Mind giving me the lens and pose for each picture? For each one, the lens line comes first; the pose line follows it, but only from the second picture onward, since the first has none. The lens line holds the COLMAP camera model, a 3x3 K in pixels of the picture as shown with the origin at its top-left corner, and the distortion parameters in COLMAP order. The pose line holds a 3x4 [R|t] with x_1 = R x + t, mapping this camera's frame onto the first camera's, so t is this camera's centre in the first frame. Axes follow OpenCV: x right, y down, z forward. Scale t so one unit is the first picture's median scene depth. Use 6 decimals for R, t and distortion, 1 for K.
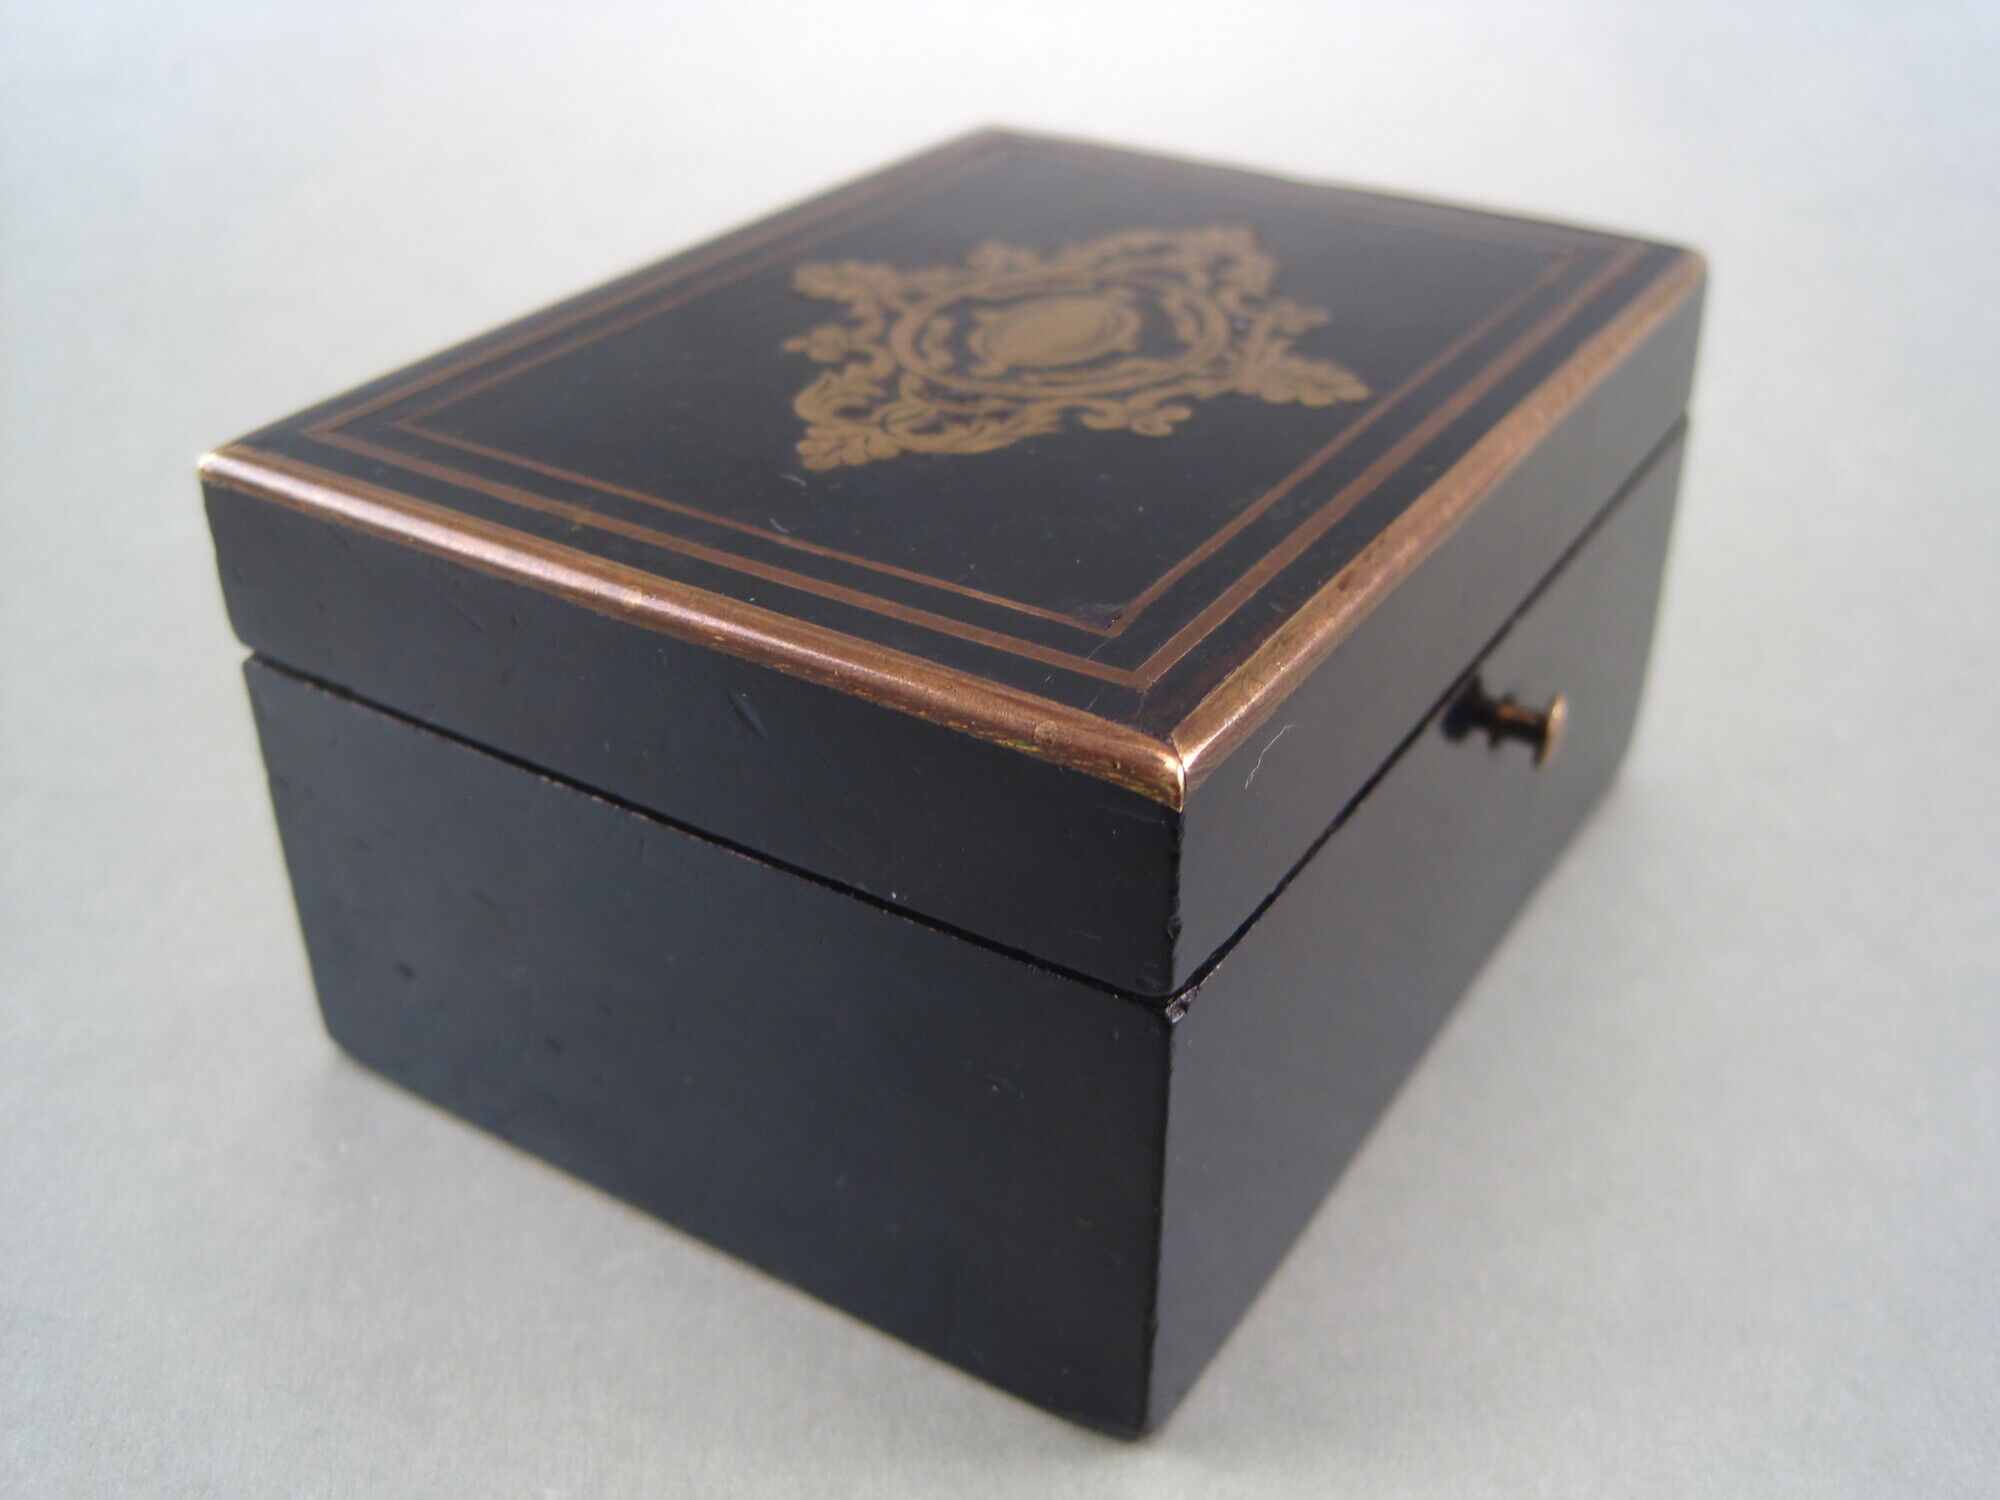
lens RADIAL K [[2049.0, 0, 972.3], [0, 2049.0, 744.8], [0, 0, 1]] dist [-0.139541, 0.014884]
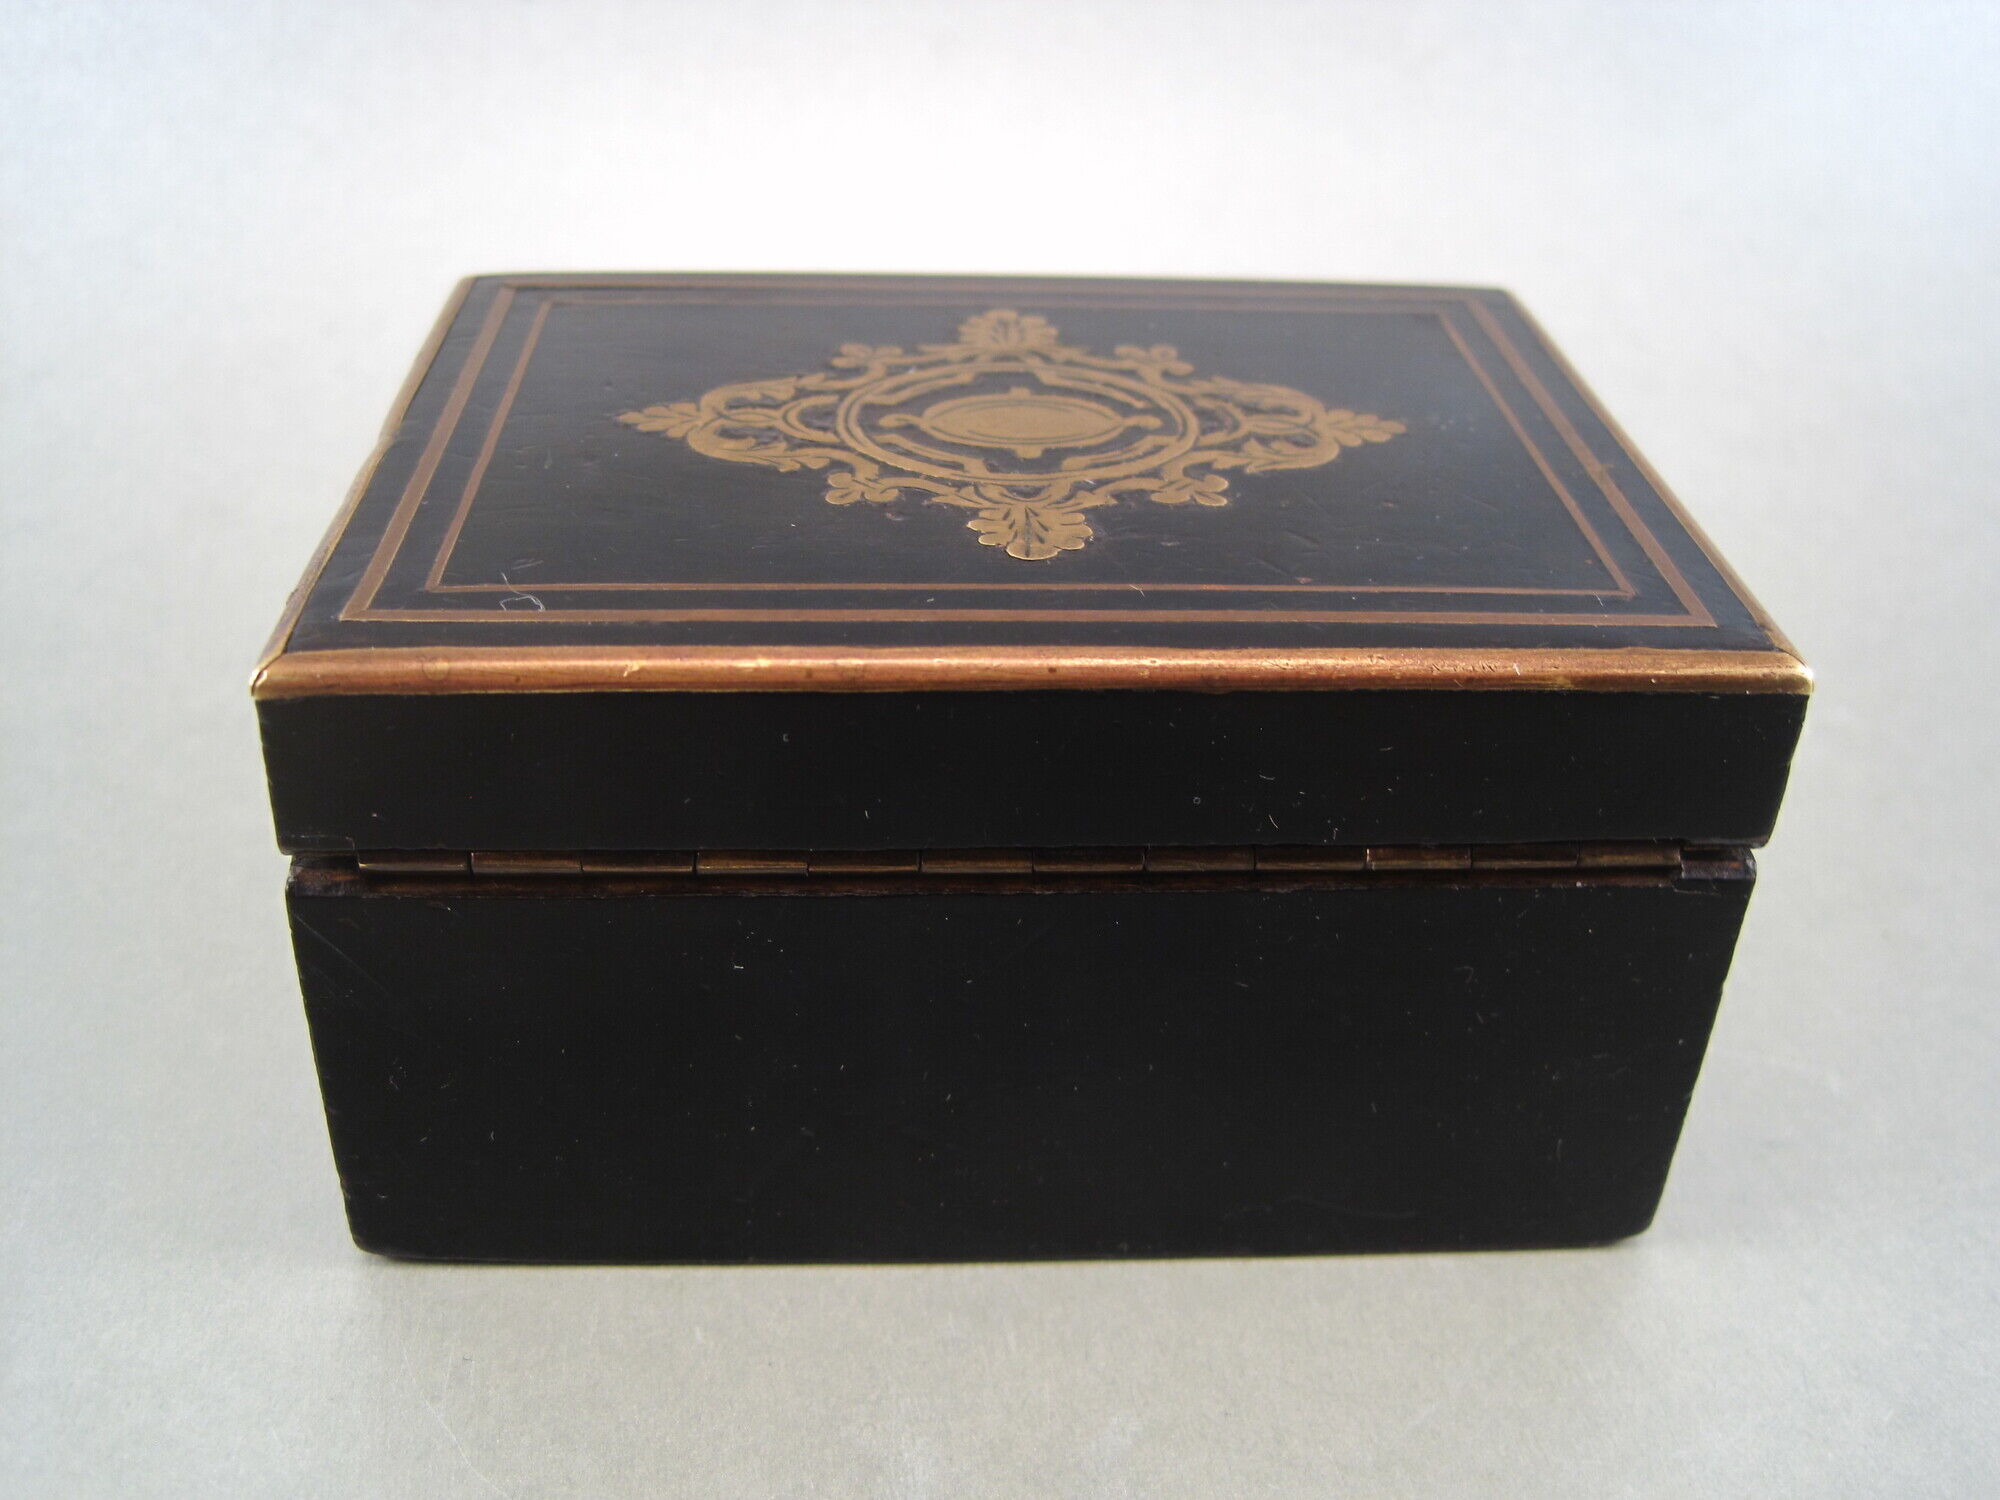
lens RADIAL K [[2049.0, 0, 972.3], [0, 2049.0, 744.8], [0, 0, 1]] dist [-0.139541, 0.014884]
pose [[-0.575956, -0.439583, 0.689233, -0.786305], [0.404686, 0.579242, 0.707607, -0.914828], [-0.710285, 0.686473, -0.155725, 1.381457]]
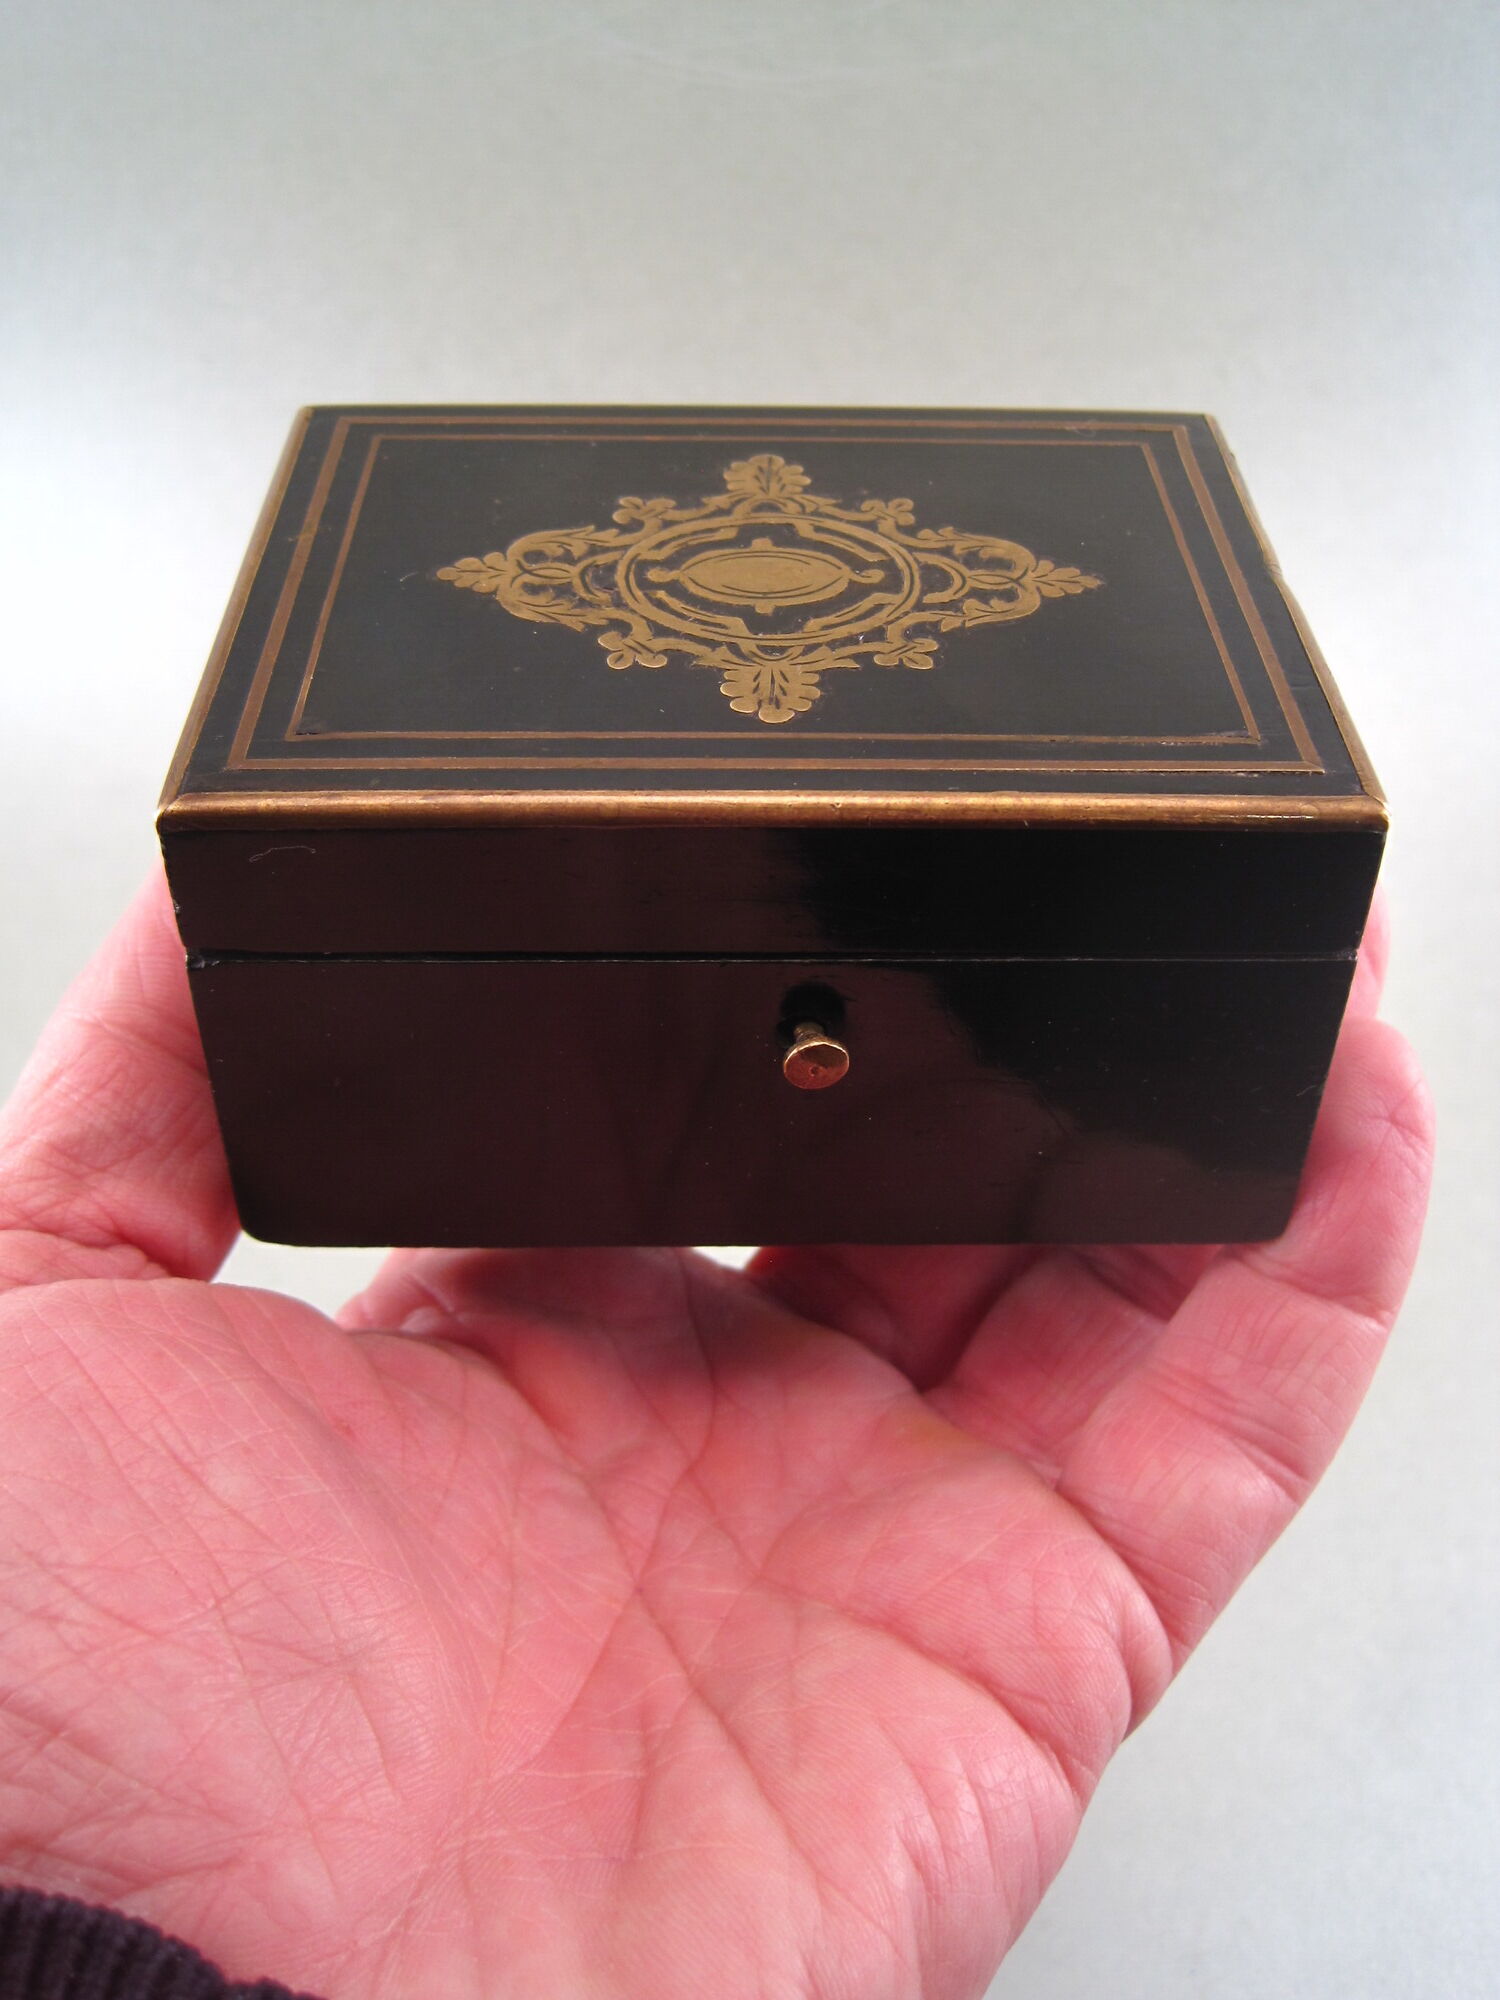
lens RADIAL K [[2049.0, 0, 750.0], [0, 2049.0, 1000.0], [0, 0, 1]] dist [-0.139541, 0.014884]
pose [[0.556071, 0.557843, -0.616114, 1.008195], [-0.449508, 0.825375, 0.341612, -0.437499], [0.699091, 0.086988, 0.709722, 0.145109]]
